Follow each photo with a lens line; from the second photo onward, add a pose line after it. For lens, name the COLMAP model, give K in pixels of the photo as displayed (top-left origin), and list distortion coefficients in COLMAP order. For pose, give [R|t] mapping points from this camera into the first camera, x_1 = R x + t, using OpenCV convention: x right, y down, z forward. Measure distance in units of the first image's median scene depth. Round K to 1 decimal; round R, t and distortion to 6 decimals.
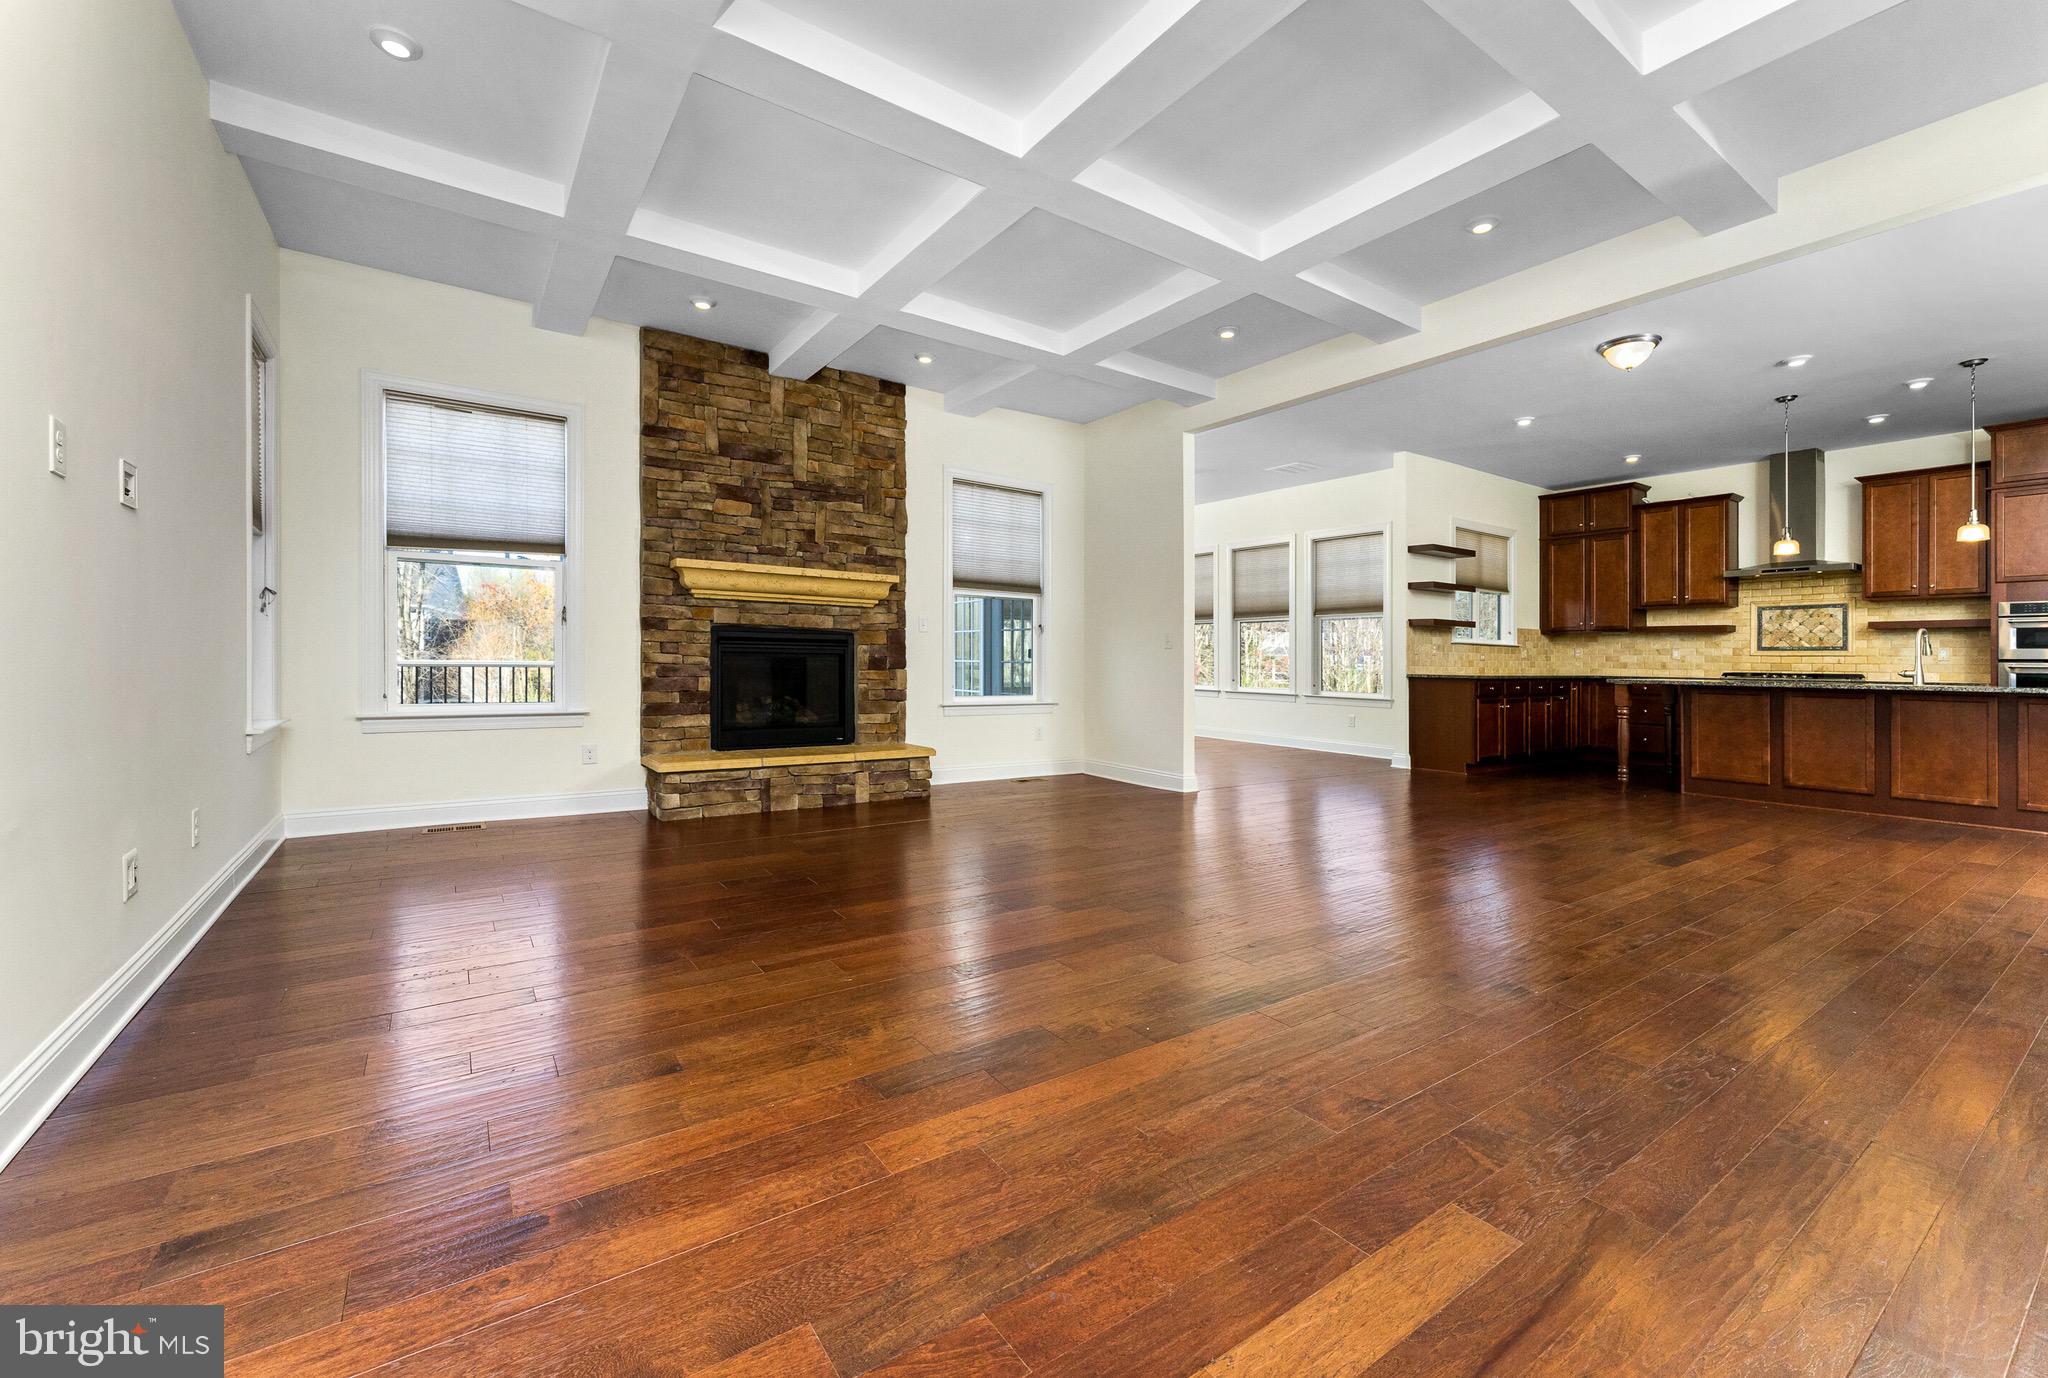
lens RADIAL K [[840.0, 0, 1015.6], [0, 840.0, 661.4], [0, 0, 1]] dist [0.001231, -0.000204]
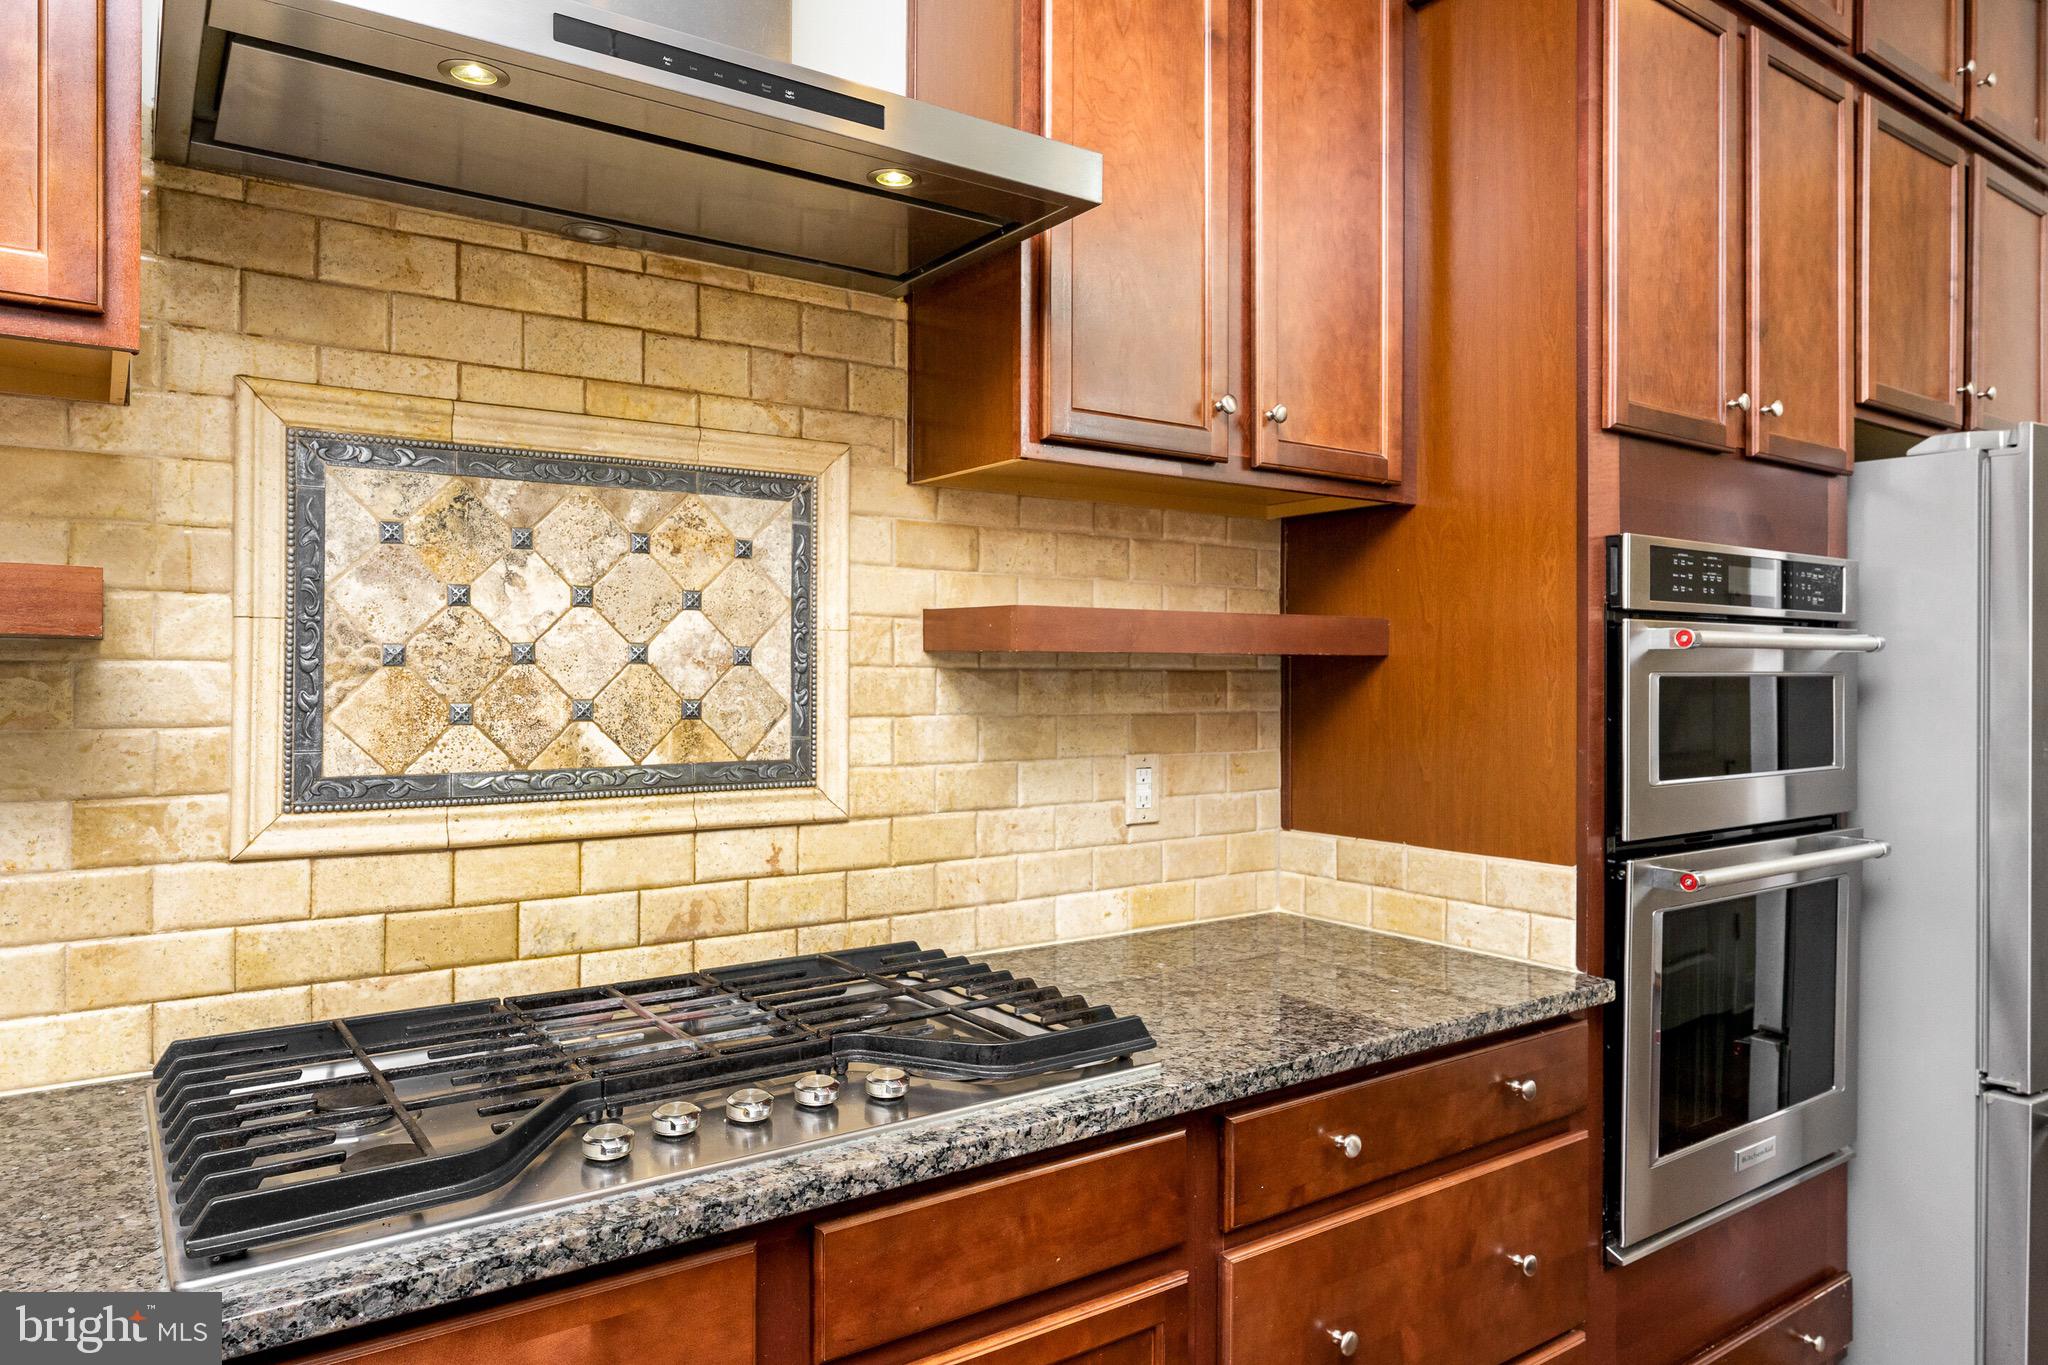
lens RADIAL K [[1293.4, 0, 1025.4], [0, 1293.4, 674.4], [0, 0, 1]] dist [0.000987, -0.000010]
pose [[-0.013999, -0.017197, 0.999754, 0.749457], [-0.004340, 0.999844, 0.017138, -0.037218], [-0.999893, -0.004099, -0.014071, 0.958737]]
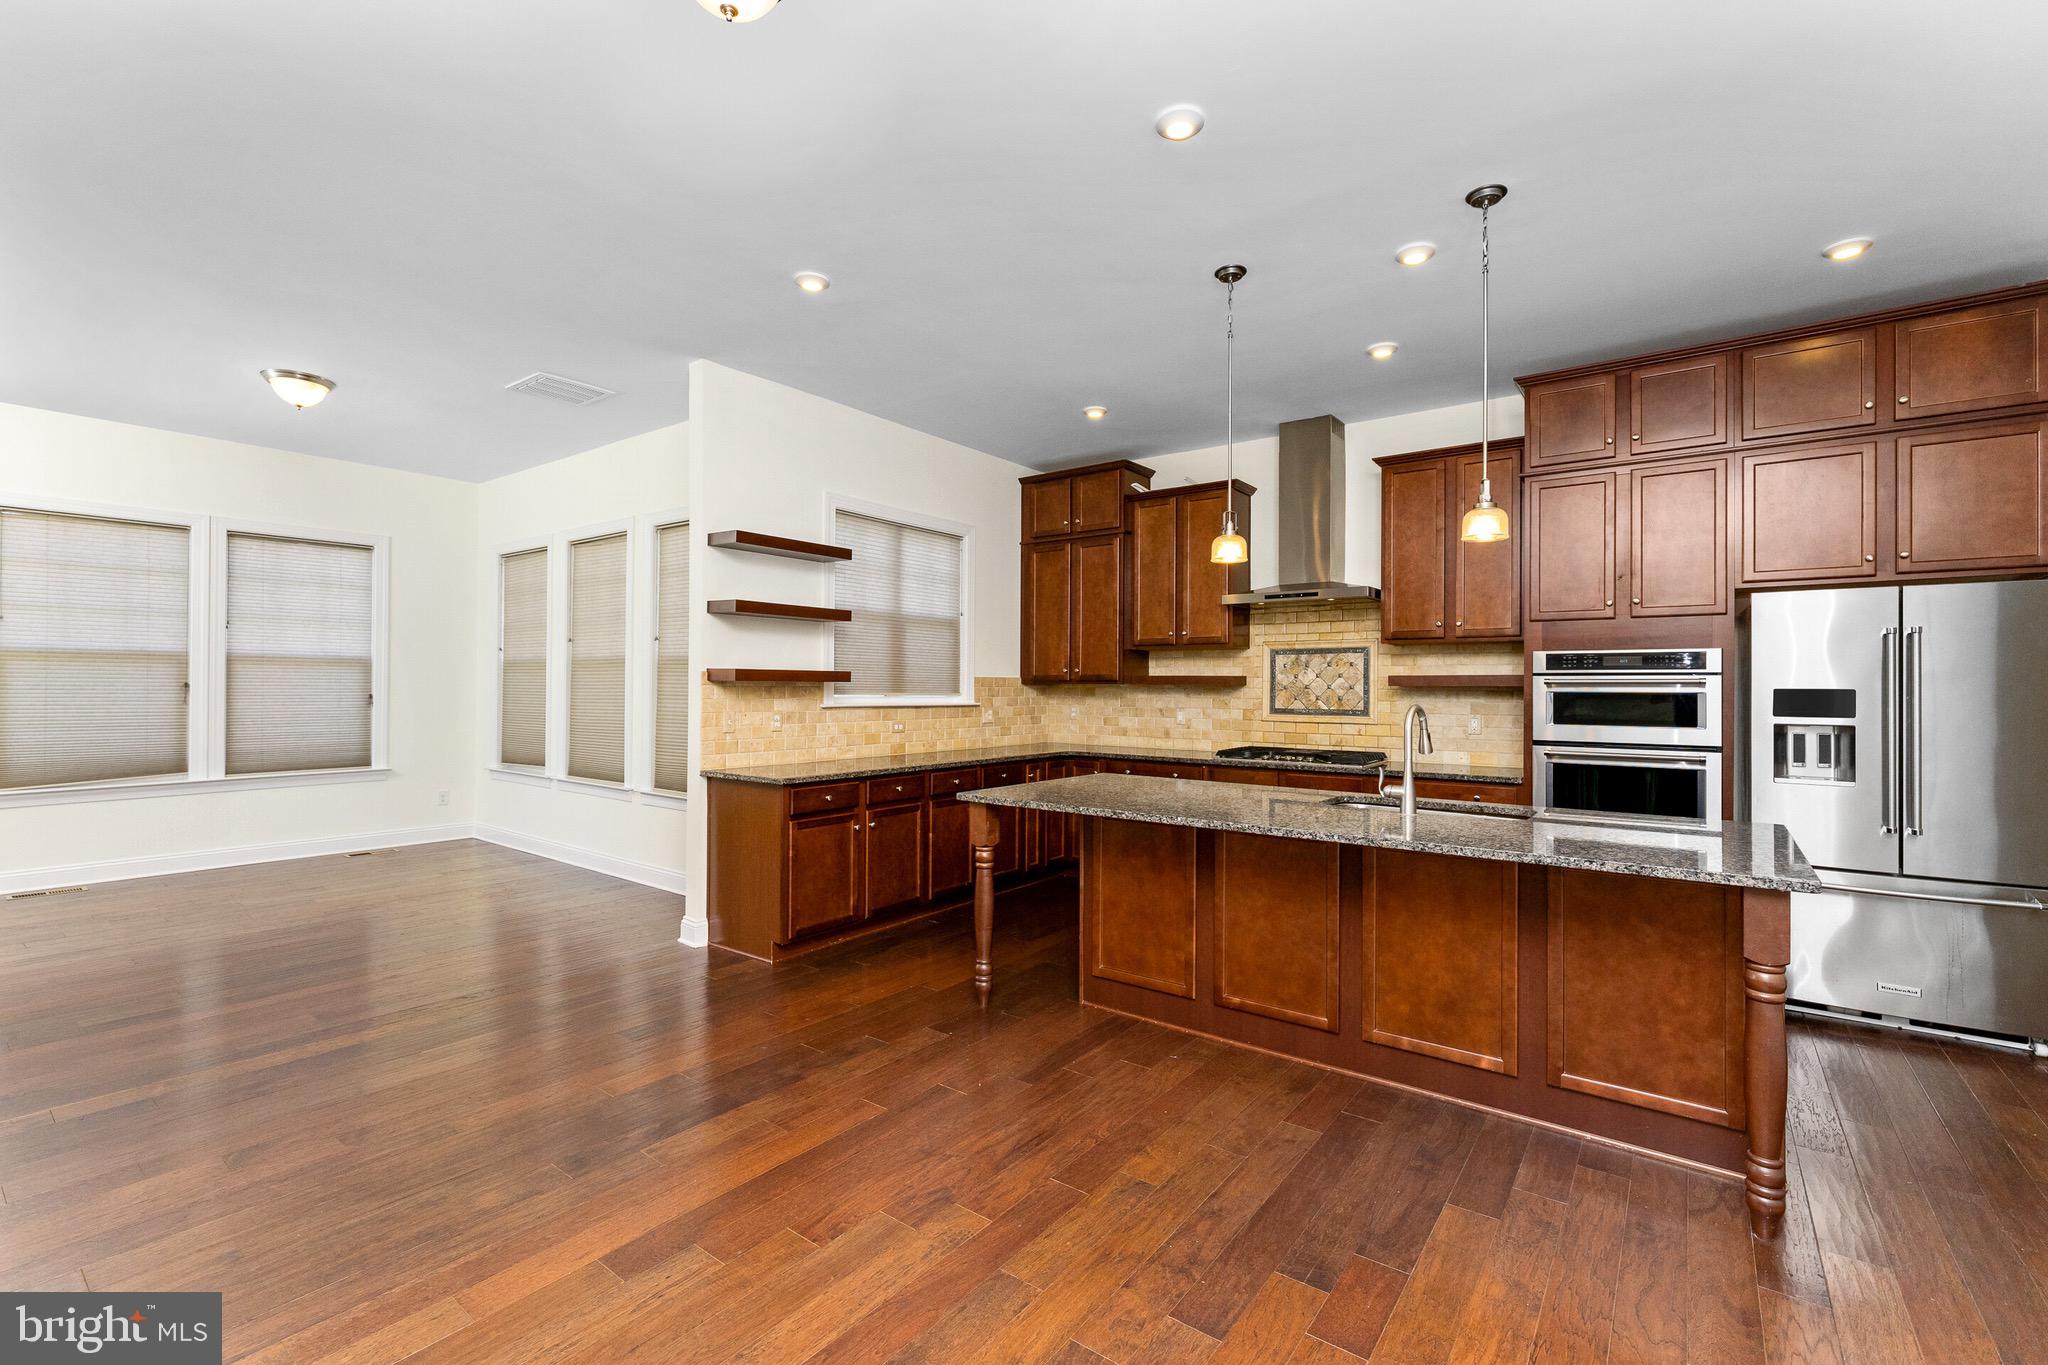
lens RADIAL K [[884.6, 0, 1023.3], [0, 884.6, 689.2], [0, 0, 1]] dist [0.000458, -0.000023]
pose [[0.949588, -0.006933, 0.313425, 0.497145], [0.005476, 0.999970, 0.005527, -0.040186], [-0.313454, -0.003532, 0.949597, 0.406522]]
